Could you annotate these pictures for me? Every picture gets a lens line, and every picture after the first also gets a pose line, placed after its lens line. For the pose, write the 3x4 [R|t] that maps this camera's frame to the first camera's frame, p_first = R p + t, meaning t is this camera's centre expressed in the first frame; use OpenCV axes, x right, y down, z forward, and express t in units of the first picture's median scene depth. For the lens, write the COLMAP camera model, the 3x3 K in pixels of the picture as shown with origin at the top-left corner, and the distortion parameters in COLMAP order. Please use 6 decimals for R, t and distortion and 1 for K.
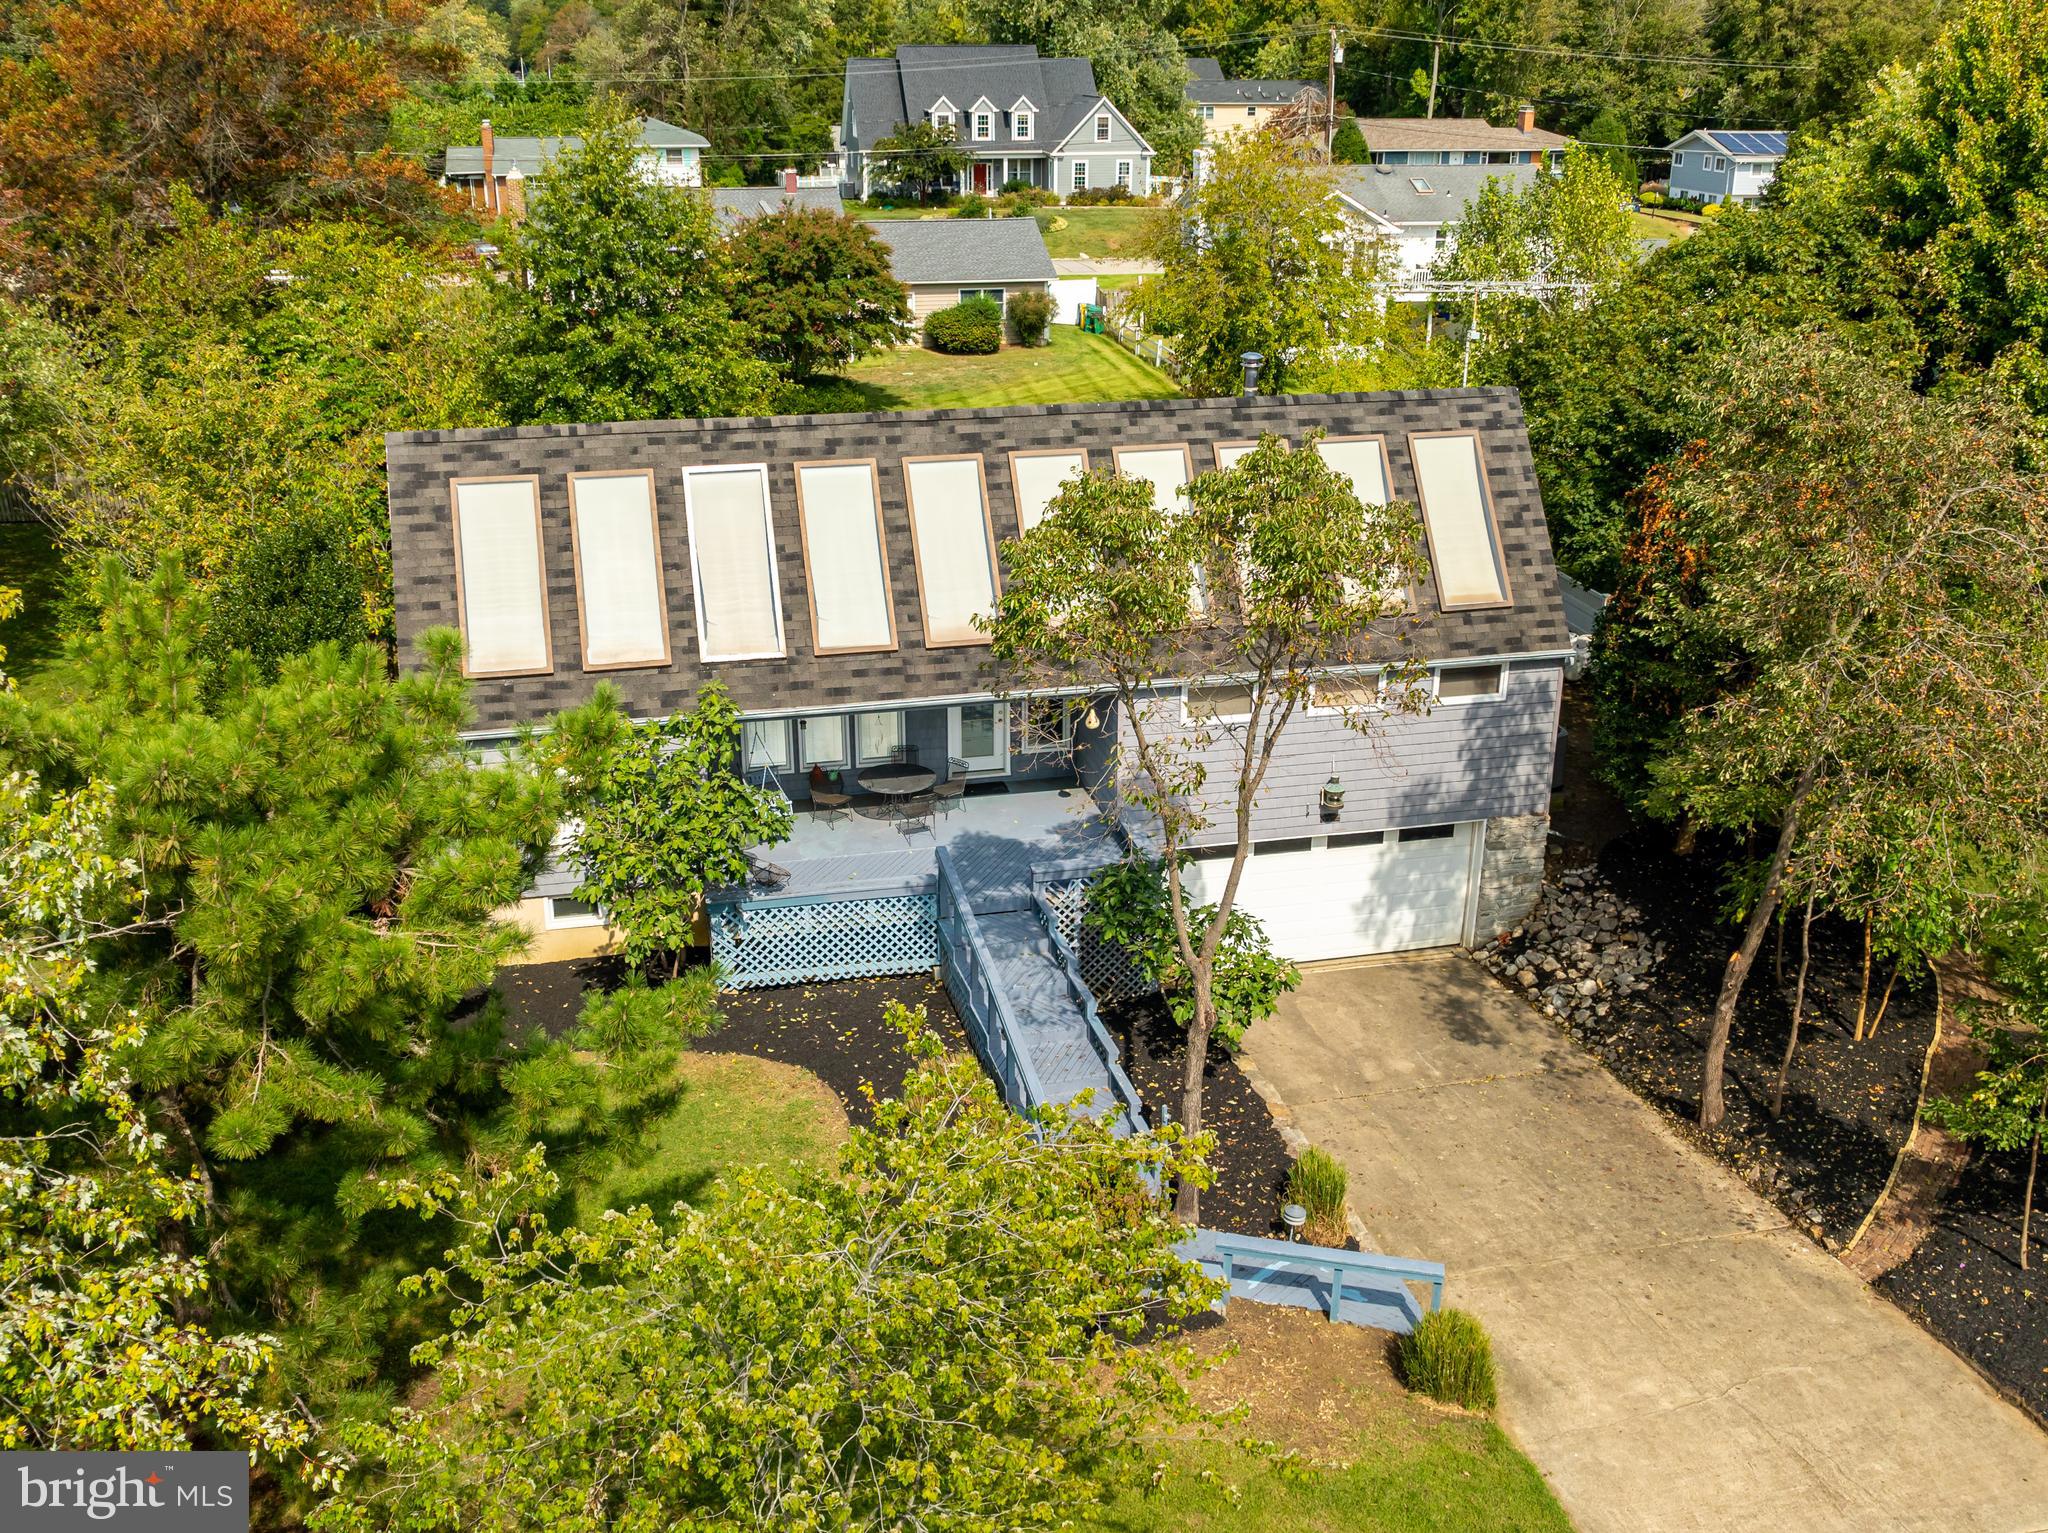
lens RADIAL K [[1775.9, 0, 1024.0], [0, 1775.9, 766.5], [0, 0, 1]] dist [-0.006130, -0.002349]
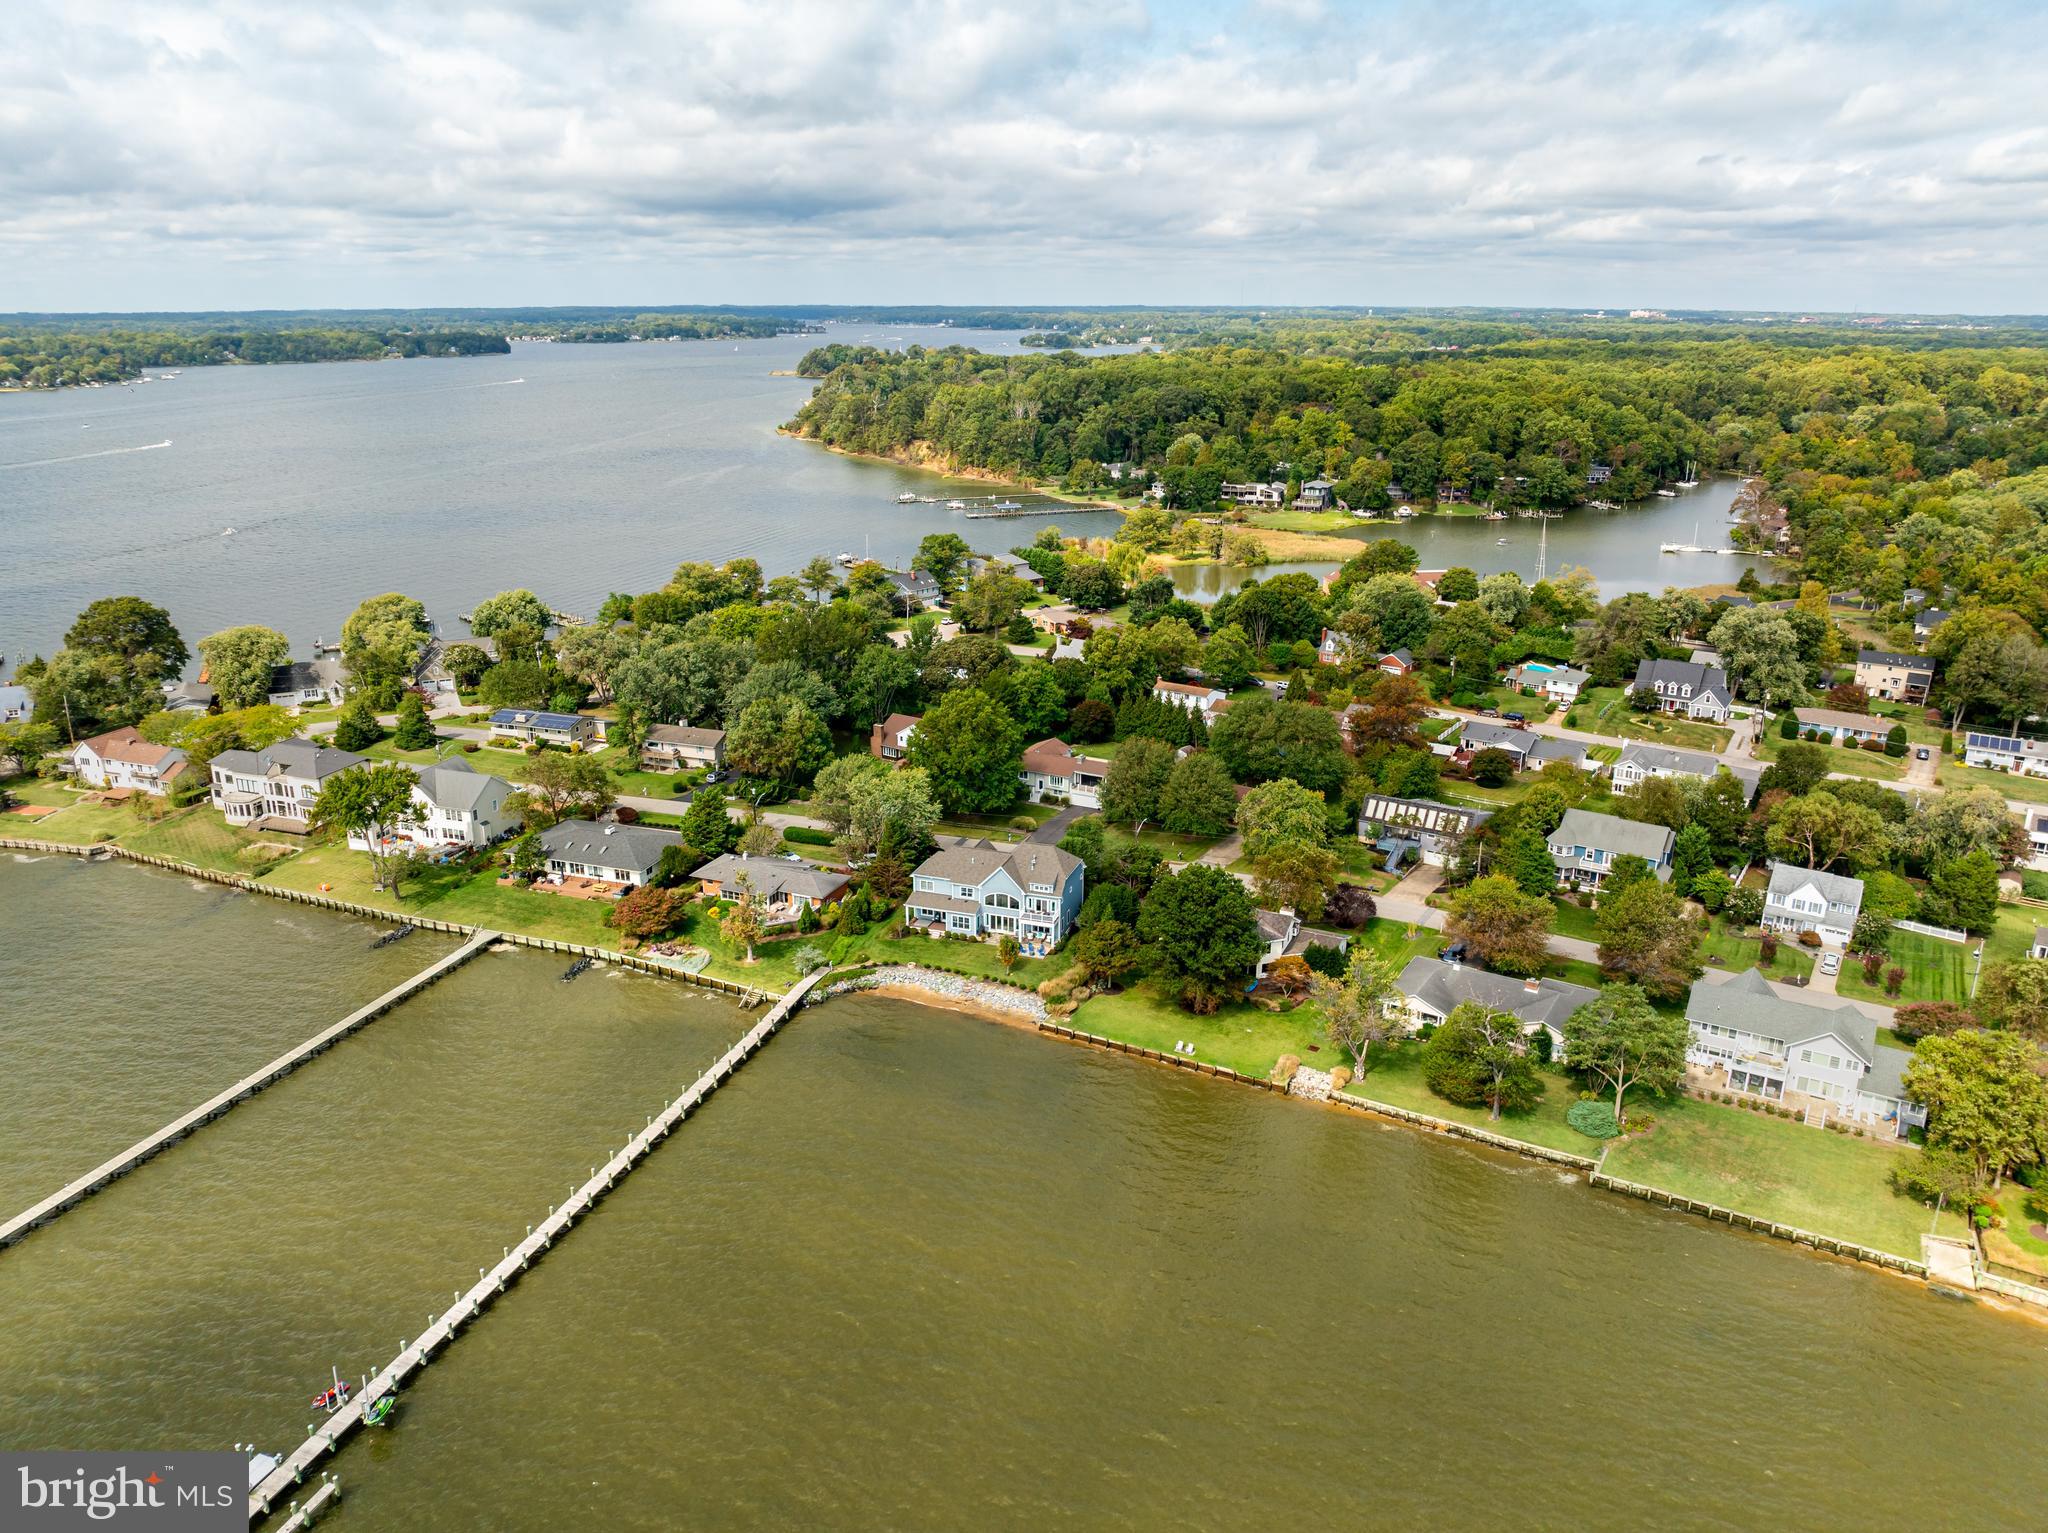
lens RADIAL K [[1481.5, 0, 1024.0], [0, 1481.5, 766.5], [0, 0, 1]] dist [-0.010365, -0.063399]
pose [[0.691757, 0.220055, -0.687785, 4.163481], [-0.254834, 0.965552, 0.052620, -0.319990], [0.675672, 0.138871, 0.724004, -6.772519]]
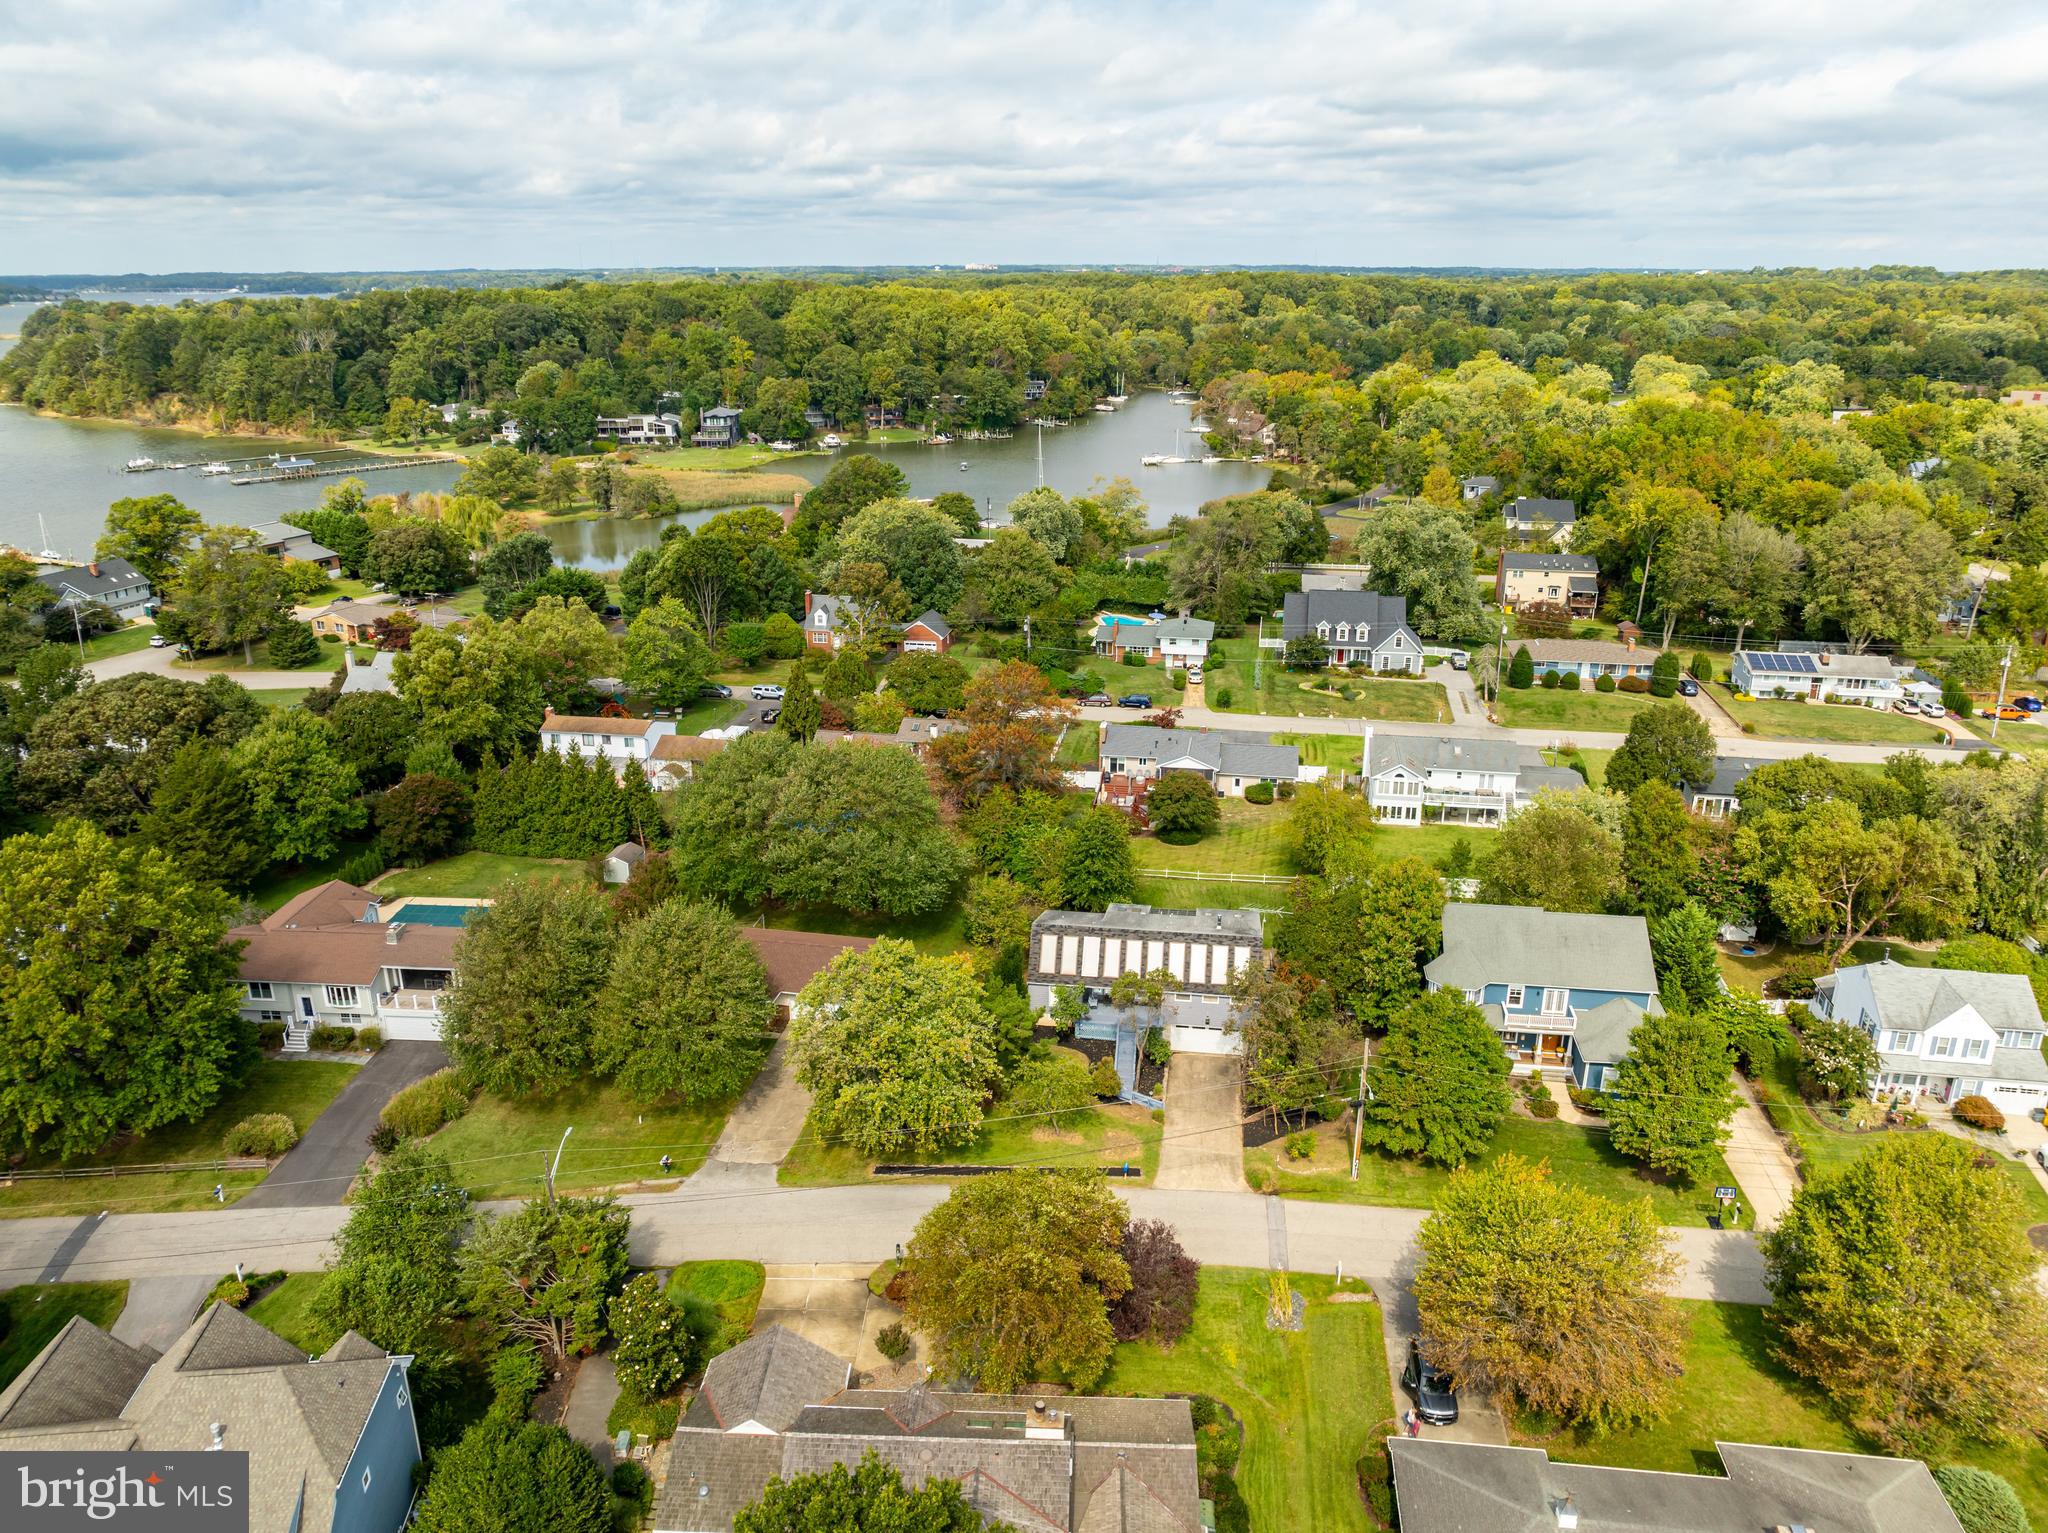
lens RADIAL K [[1481.5, 0, 1024.0], [0, 1481.5, 766.5], [0, 0, 1]] dist [-0.010365, -0.063399]
pose [[0.925035, 0.120175, -0.360372, 1.157475], [-0.129713, 0.991549, -0.002301, -0.633802], [0.357050, 0.048873, 0.932806, -3.163565]]
